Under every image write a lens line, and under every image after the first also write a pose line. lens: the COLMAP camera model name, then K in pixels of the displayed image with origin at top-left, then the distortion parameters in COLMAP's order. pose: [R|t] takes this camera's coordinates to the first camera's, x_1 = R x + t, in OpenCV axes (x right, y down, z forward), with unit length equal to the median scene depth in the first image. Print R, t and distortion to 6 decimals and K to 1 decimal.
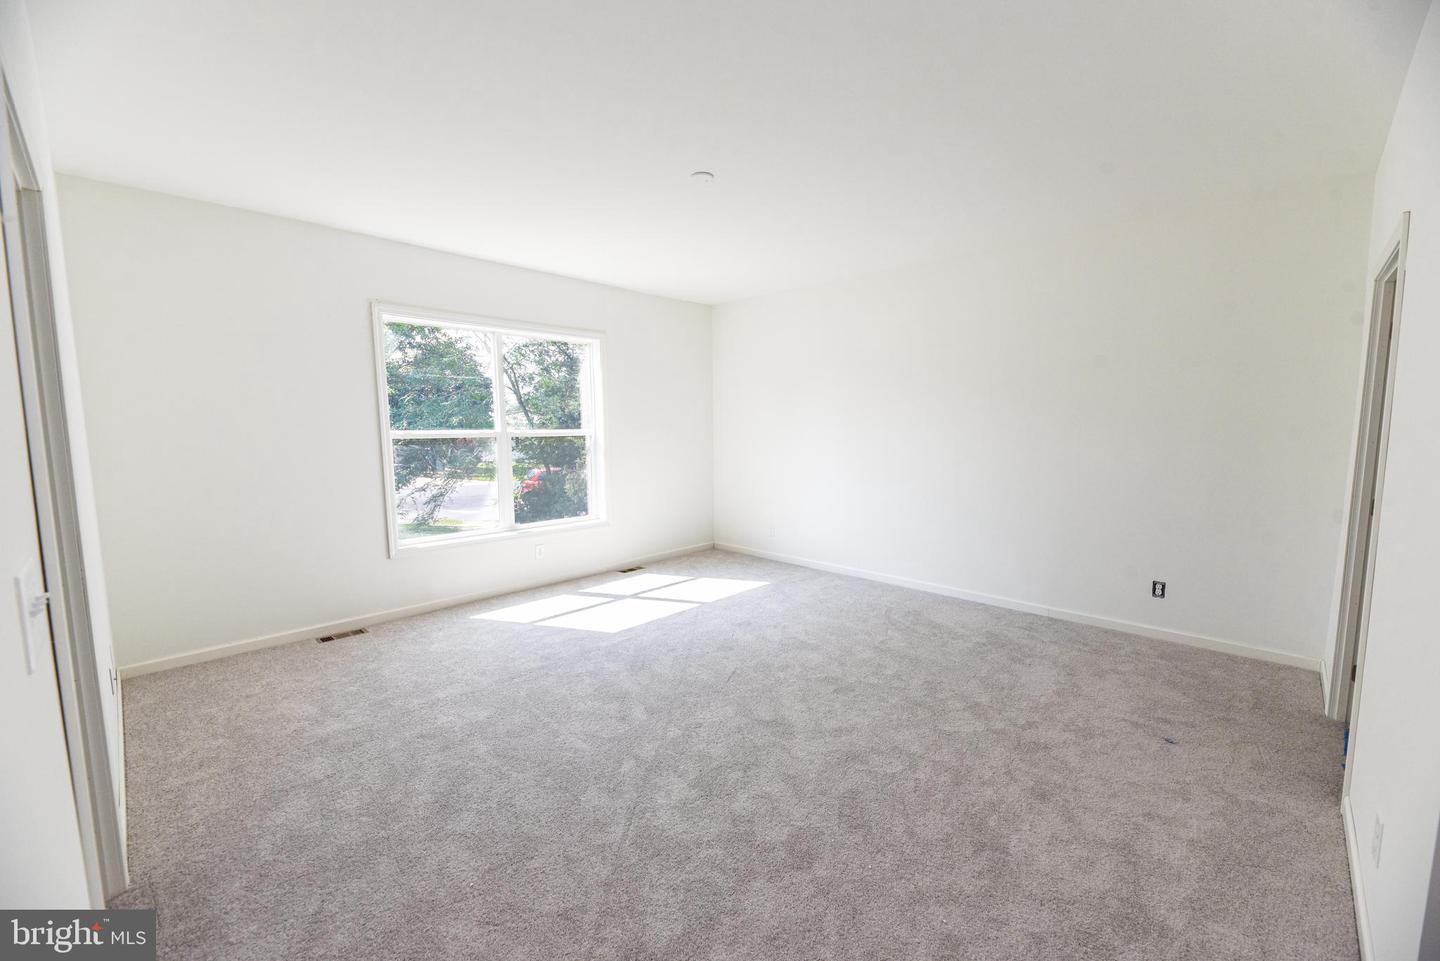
lens RADIAL K [[578.3, 0, 720.0], [0, 578.3, 480.5], [0, 0, 1]] dist [0.000284, -0.015580]
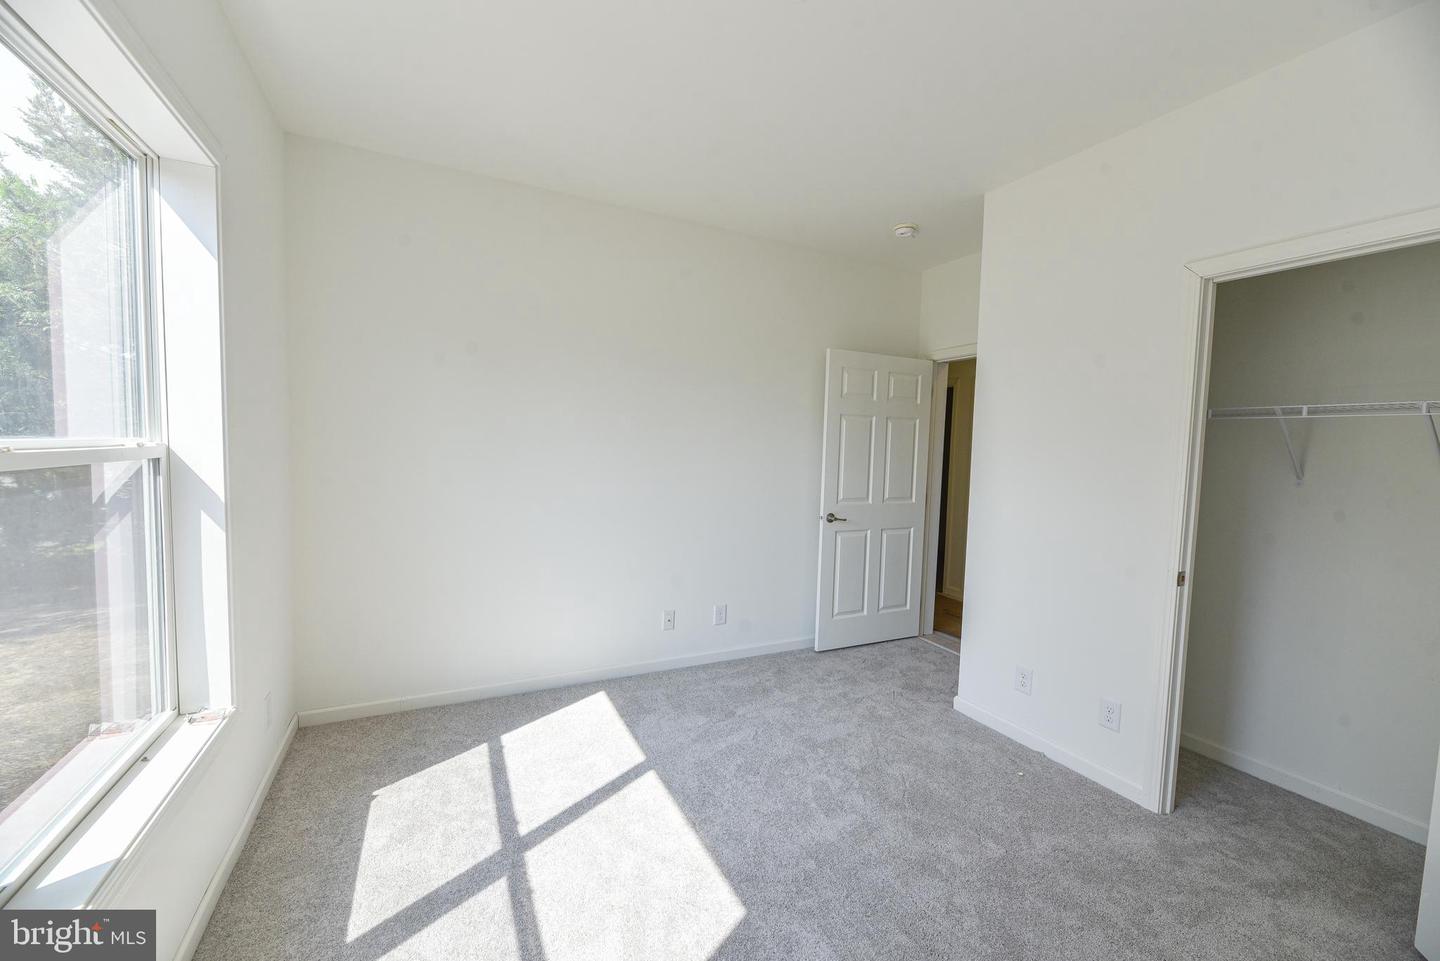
lens RADIAL K [[580.9, 0, 720.0], [0, 580.9, 480.5], [0, 0, 1]] dist [0.019644, -0.013496]
pose [[0.335626, -0.050615, 0.940634, -0.477364], [0.072985, 0.996951, 0.027604, -0.058651], [-0.939164, 0.059387, 0.338297, 0.701597]]
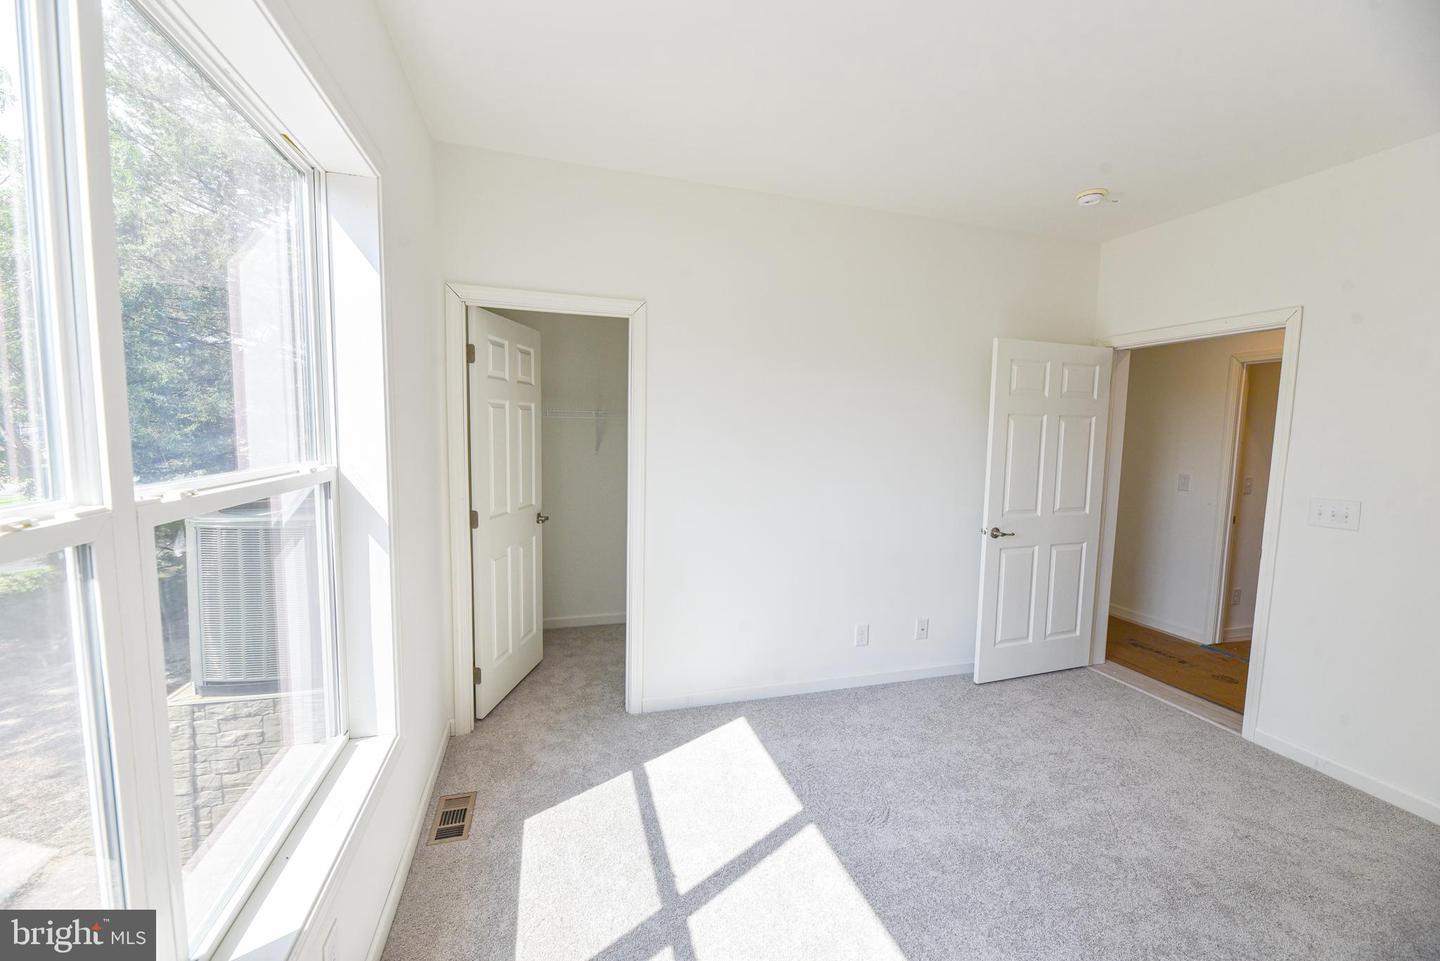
lens RADIAL K [[578.3, 0, 720.0], [0, 578.3, 480.5], [0, 0, 1]] dist [0.000284, -0.015580]
pose [[0.488500, -0.066892, 0.869996, -0.439897], [0.072138, 0.996740, 0.036132, -0.085681], [-0.869577, 0.045110, 0.491732, 0.773947]]
